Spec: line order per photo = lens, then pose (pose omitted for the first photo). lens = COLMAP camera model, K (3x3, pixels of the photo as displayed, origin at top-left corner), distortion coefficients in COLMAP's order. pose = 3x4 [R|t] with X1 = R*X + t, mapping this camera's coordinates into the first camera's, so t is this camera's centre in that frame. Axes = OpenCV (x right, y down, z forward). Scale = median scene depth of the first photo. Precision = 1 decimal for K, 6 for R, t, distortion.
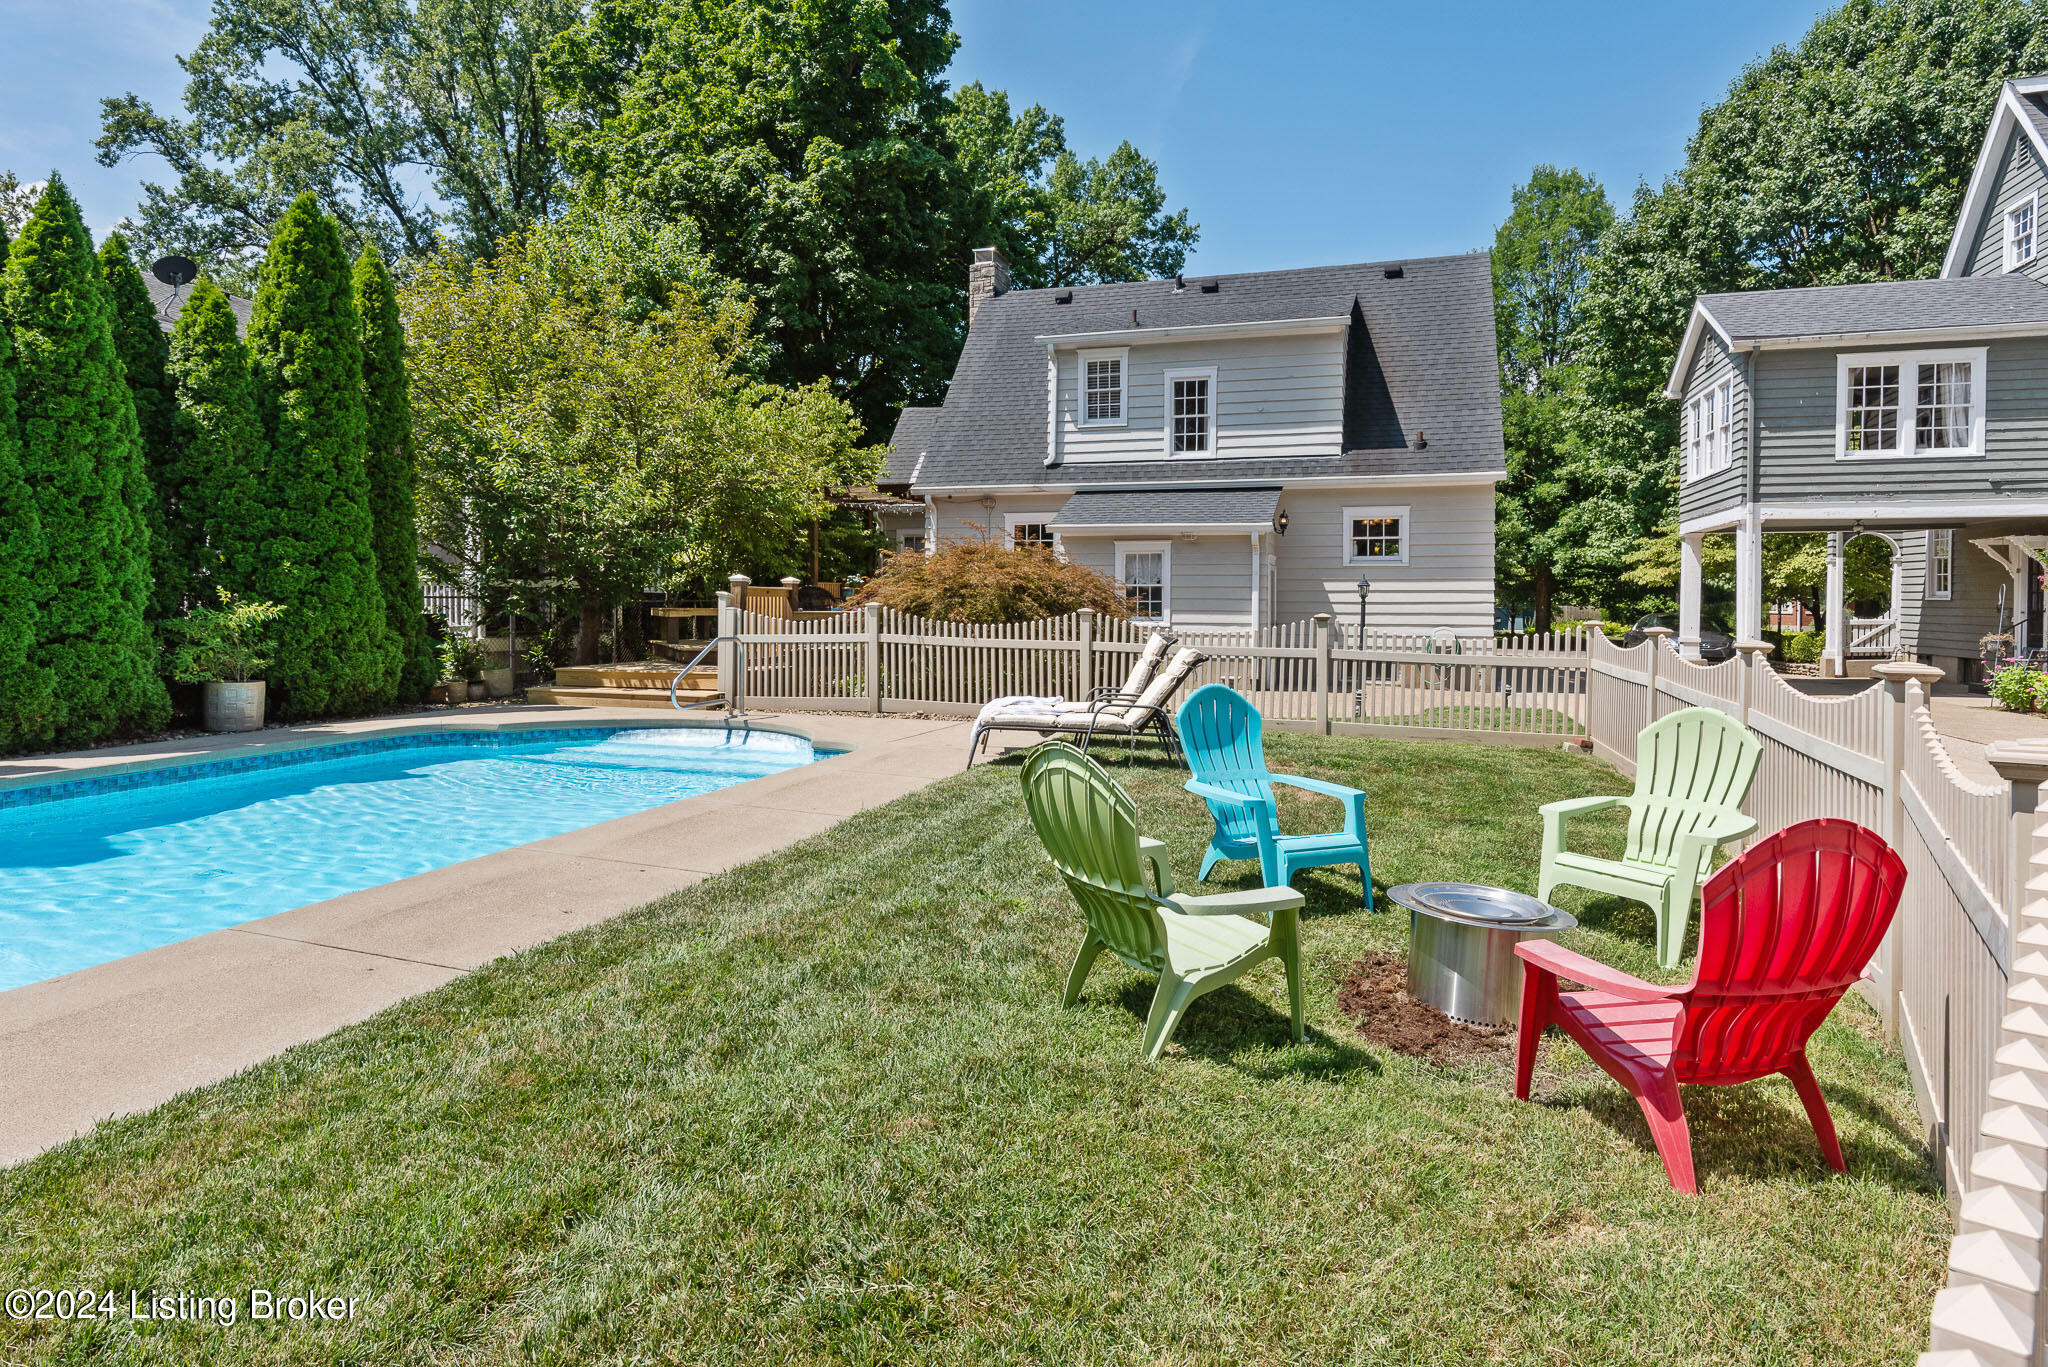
lens RADIAL K [[1155.9, 0, 1030.3], [0, 1155.9, 632.7], [0, 0, 1]] dist [-0.002145, 0.004786]
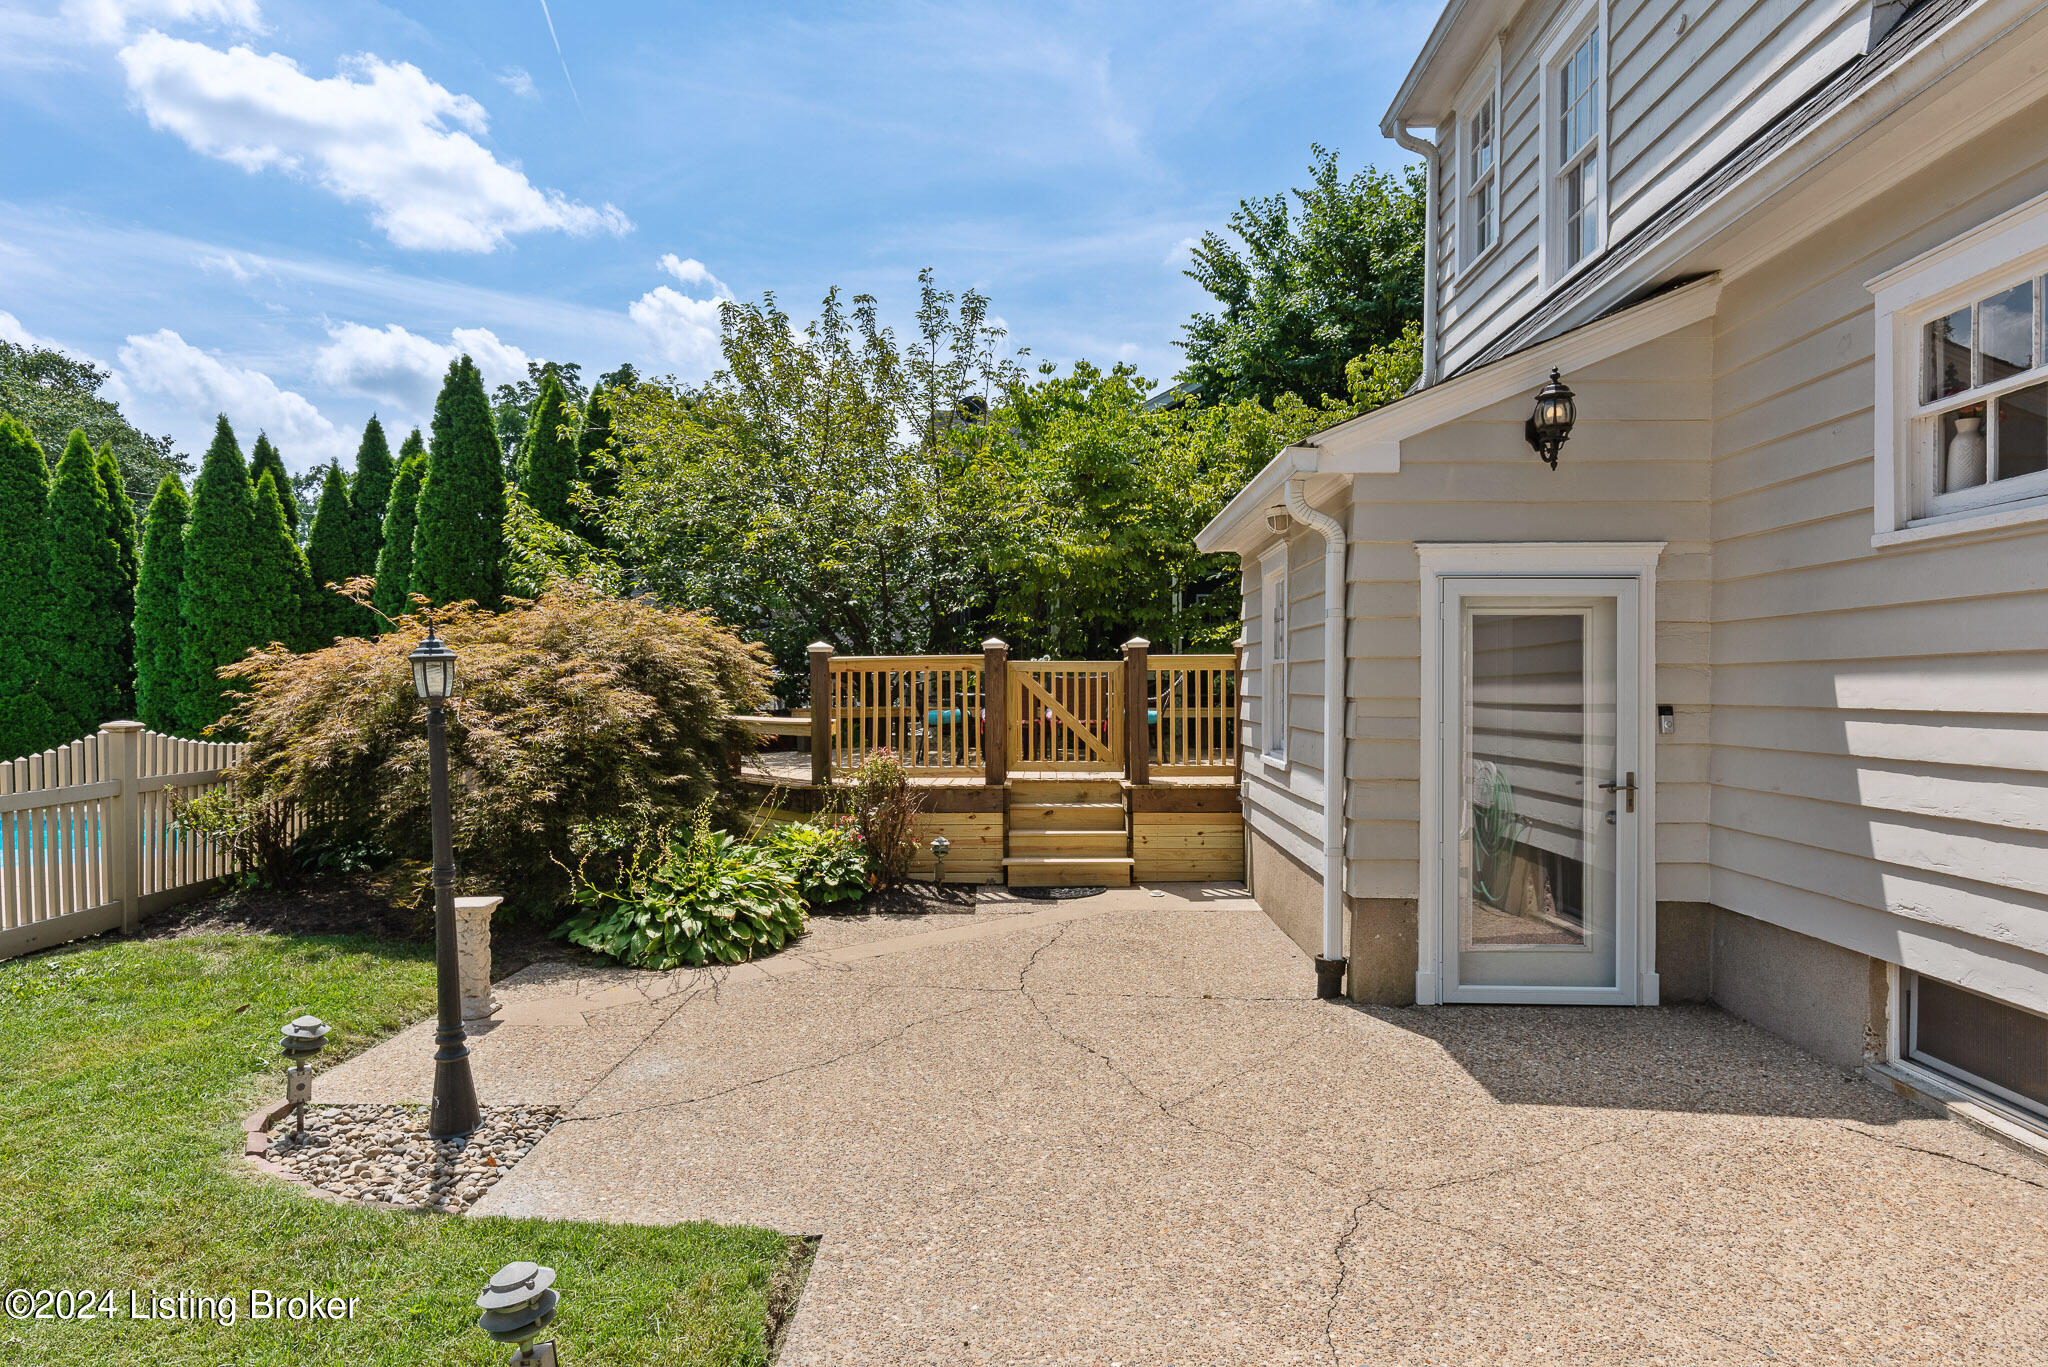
lens RADIAL K [[1205.0, 0, 1022.9], [0, 1205.0, 693.0], [0, 0, 1]] dist [-0.001982, 0.003528]
pose [[0.259478, -0.001684, -0.965748, 0.459705], [-0.019786, 0.999779, -0.007059, -0.023969], [0.965546, 0.020940, 0.259387, 0.791364]]
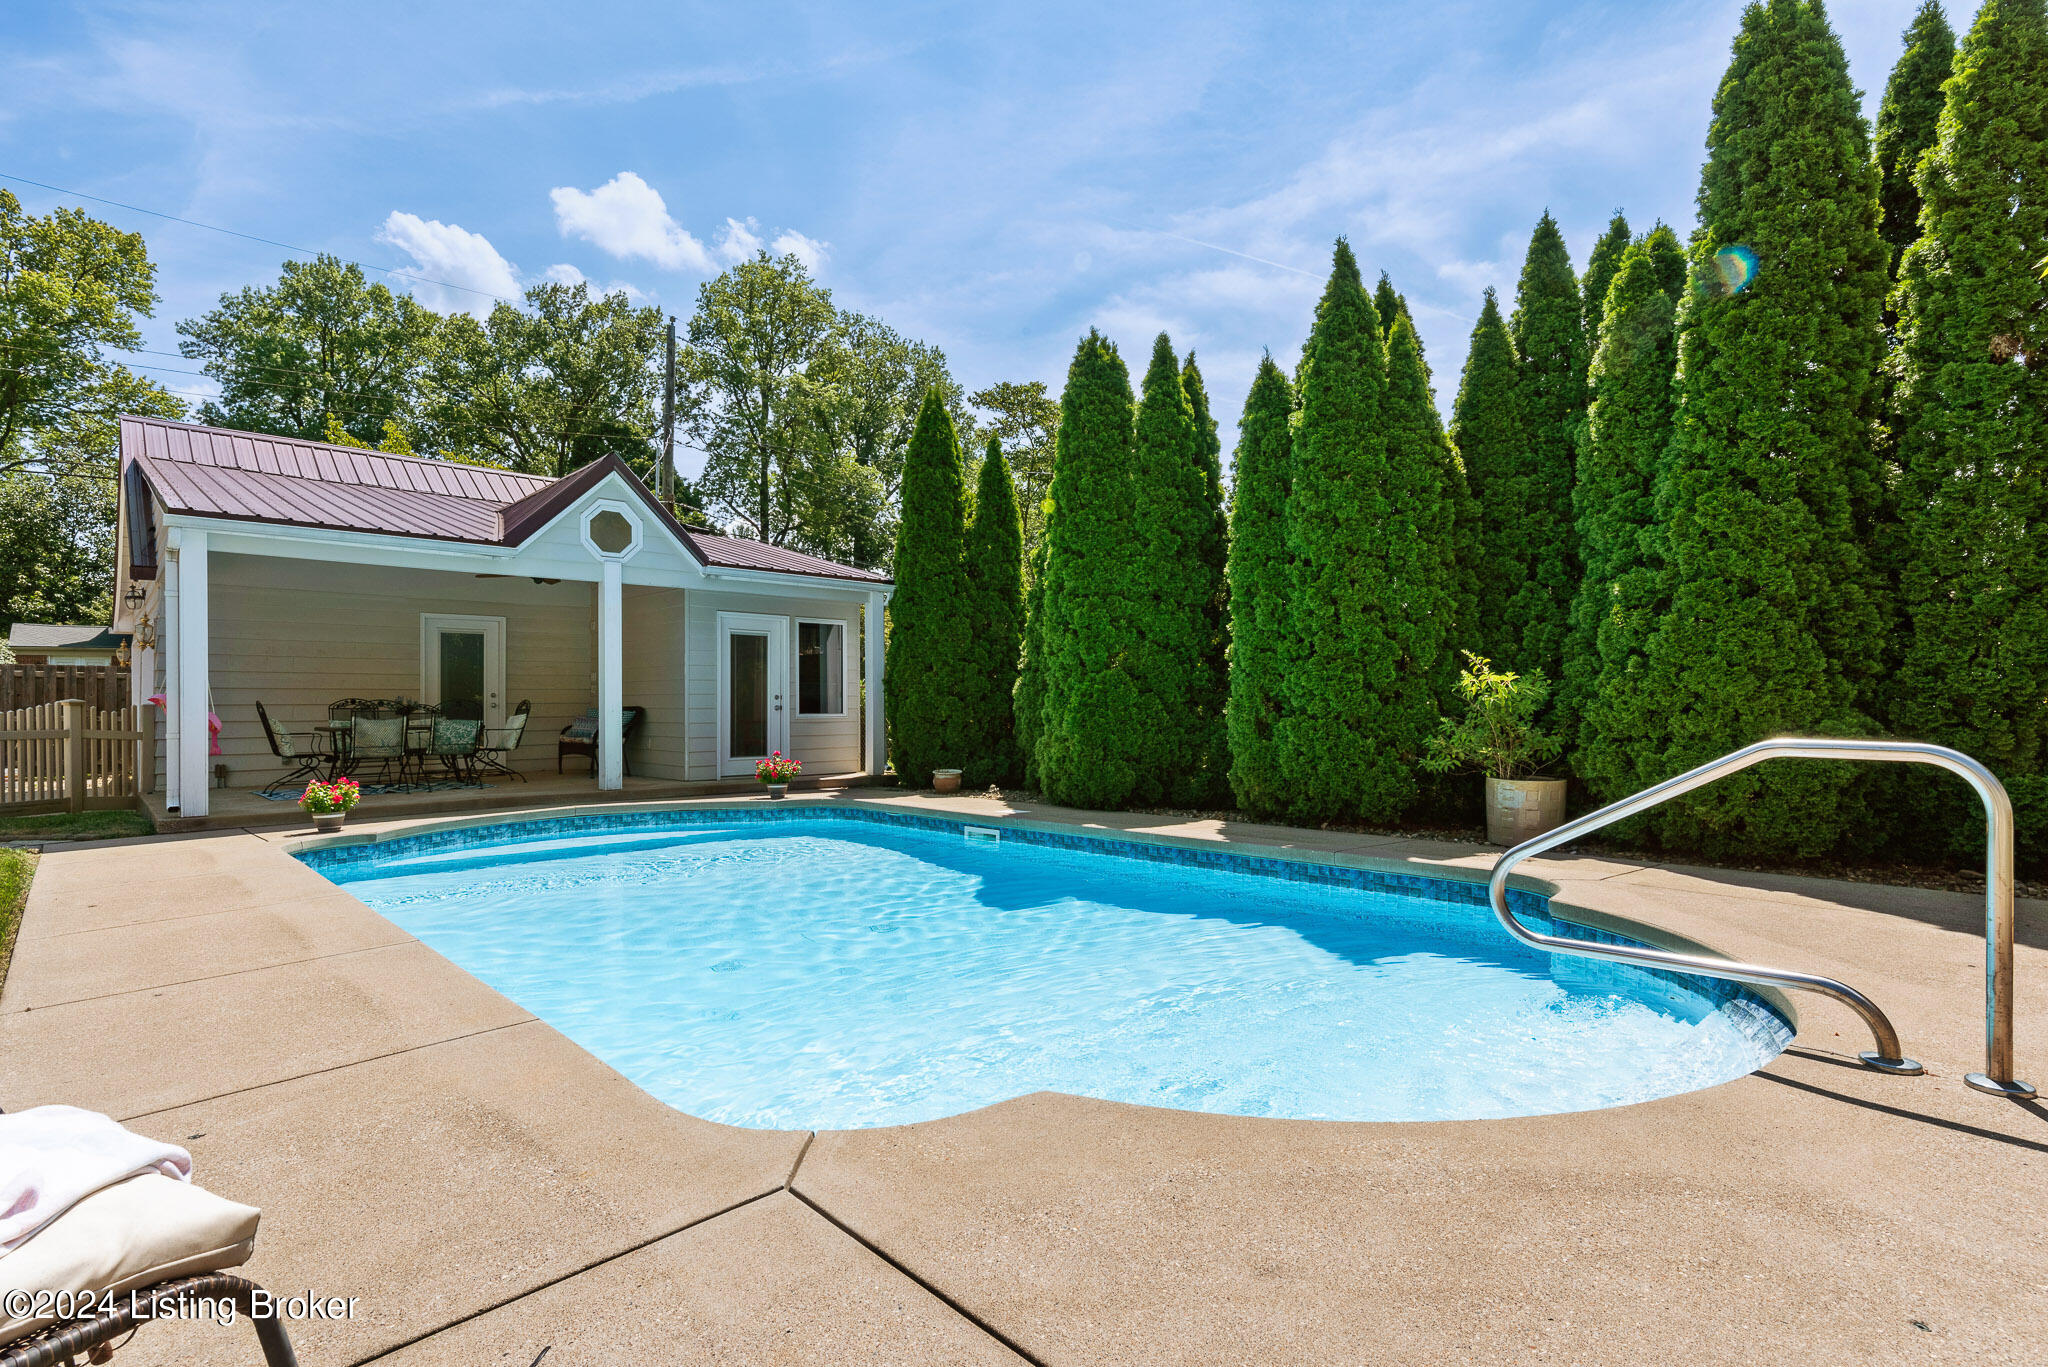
lens RADIAL K [[993.3, 0, 1032.0], [0, 993.3, 693.8], [0, 0, 1]] dist [-0.006333, 0.001070]
pose [[-0.485545, -0.012852, -0.874117, 0.005721], [-0.019010, 0.999811, -0.004141, -0.001181], [0.874005, 0.014606, -0.485697, 0.583543]]
